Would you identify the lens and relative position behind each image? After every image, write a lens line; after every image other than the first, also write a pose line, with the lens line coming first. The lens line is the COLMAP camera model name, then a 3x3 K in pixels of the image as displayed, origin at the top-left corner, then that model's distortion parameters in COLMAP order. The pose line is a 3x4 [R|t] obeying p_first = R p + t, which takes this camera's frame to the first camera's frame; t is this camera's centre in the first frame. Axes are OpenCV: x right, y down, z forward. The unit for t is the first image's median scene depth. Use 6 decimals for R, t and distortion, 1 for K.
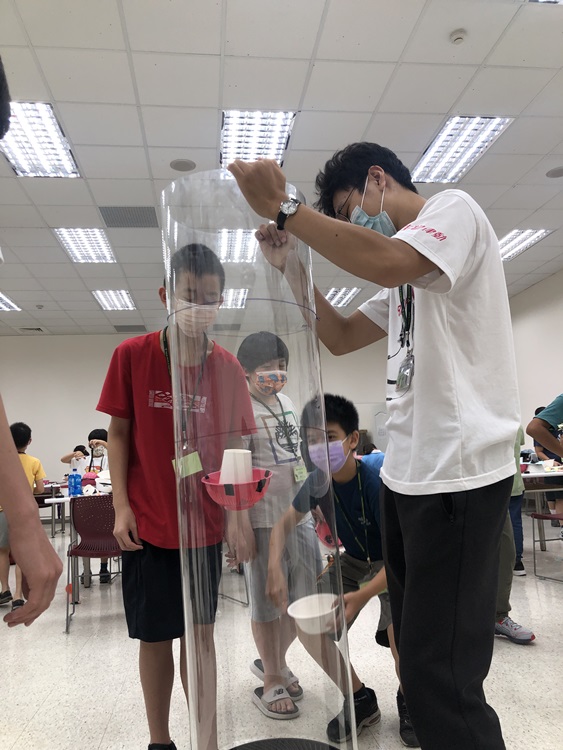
lens RADIAL K [[622.5, 0, 287.8], [0, 622.5, 374.9], [0, 0, 1]] dist [0.017648, -0.013599]
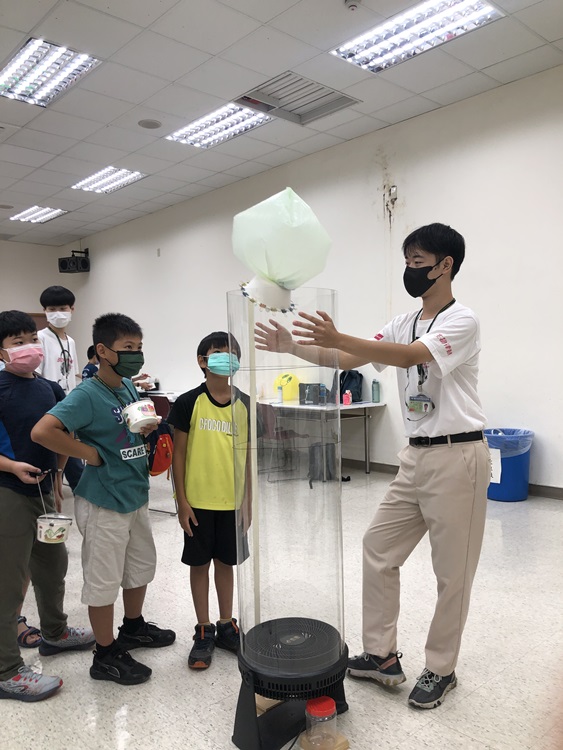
lens RADIAL K [[622.5, 0, 294.2], [0, 622.5, 370.9], [0, 0, 1]] dist [0.017648, -0.013599]
pose [[0.818938, 0.018738, 0.573576, 0.047543], [-0.098190, 0.989304, 0.107874, -0.055127], [-0.565419, -0.144661, 0.812019, -0.016944]]
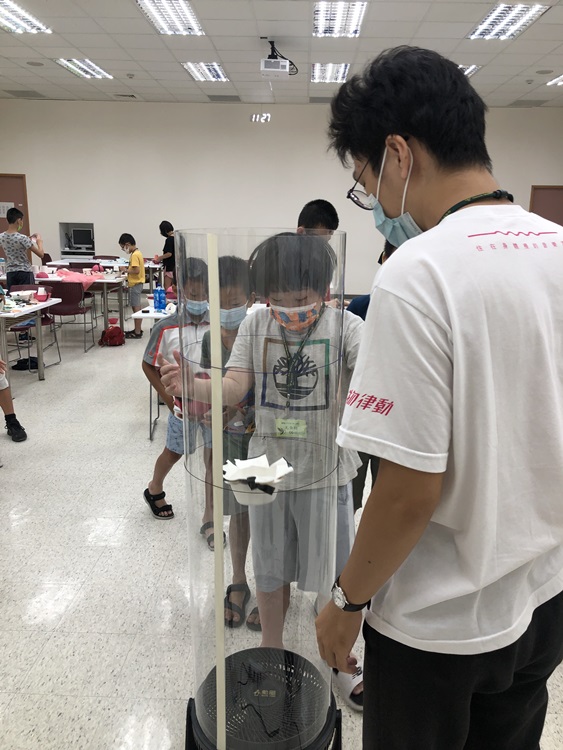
lens RADIAL K [[622.5, 0, 282.6], [0, 622.5, 366.5], [0, 0, 1]] dist [0.017648, -0.013599]
pose [[0.983669, 0.103347, -0.147362, 0.027370], [-0.042863, 0.929675, 0.365879, -0.087816], [0.174811, -0.353587, 0.918922, 0.010421]]
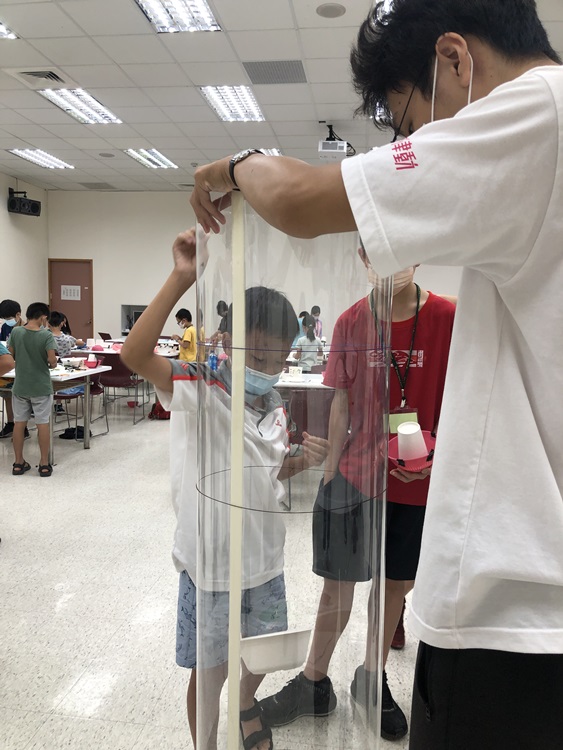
lens RADIAL K [[622.5, 0, 275.6], [0, 622.5, 379.5], [0, 0, 1]] dist [0.017648, -0.013599]
pose [[0.960763, 0.101013, -0.258325, 0.029077], [-0.034414, 0.967544, 0.250348, -0.049162], [0.275229, -0.231635, 0.933056, 0.044668]]
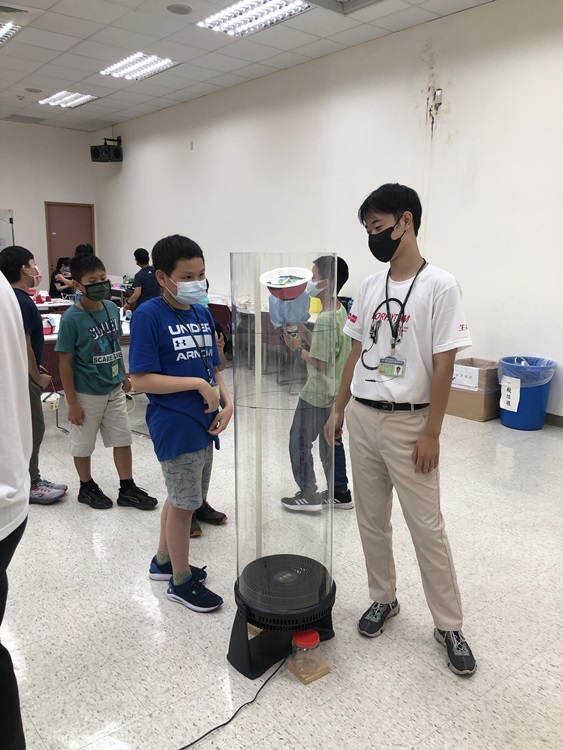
lens RADIAL K [[622.5, 0, 299.4], [0, 622.5, 378.5], [0, 0, 1]] dist [0.017648, -0.013599]
pose [[0.846900, -0.041865, 0.530102, 0.059611], [-0.136665, 0.946273, 0.293070, -0.092717], [-0.513890, -0.320647, 0.795677, -0.022315]]
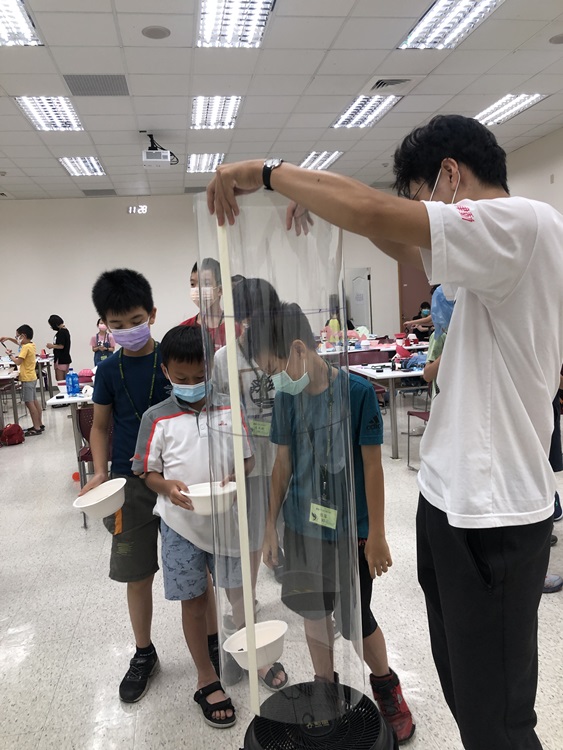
lens RADIAL K [[622.5, 0, 282.1], [0, 622.5, 379.2], [0, 0, 1]] dist [0.017648, -0.013599]
pose [[0.999255, -0.017408, 0.034449, -0.022480], [0.008247, 0.968201, 0.250038, -0.065328], [-0.037706, -0.249568, 0.967623, -0.008010]]
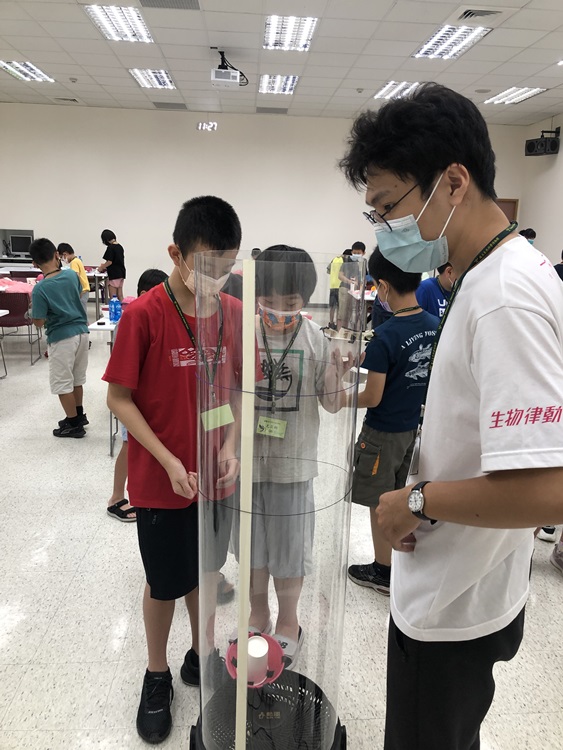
lens RADIAL K [[622.5, 0, 291.0], [0, 622.5, 366.8], [0, 0, 1]] dist [0.017648, -0.013599]
pose [[0.995111, 0.088523, -0.043804, 0.004521], [-0.067729, 0.934407, 0.349710, -0.091402], [0.071888, -0.345033, 0.935833, 0.008608]]
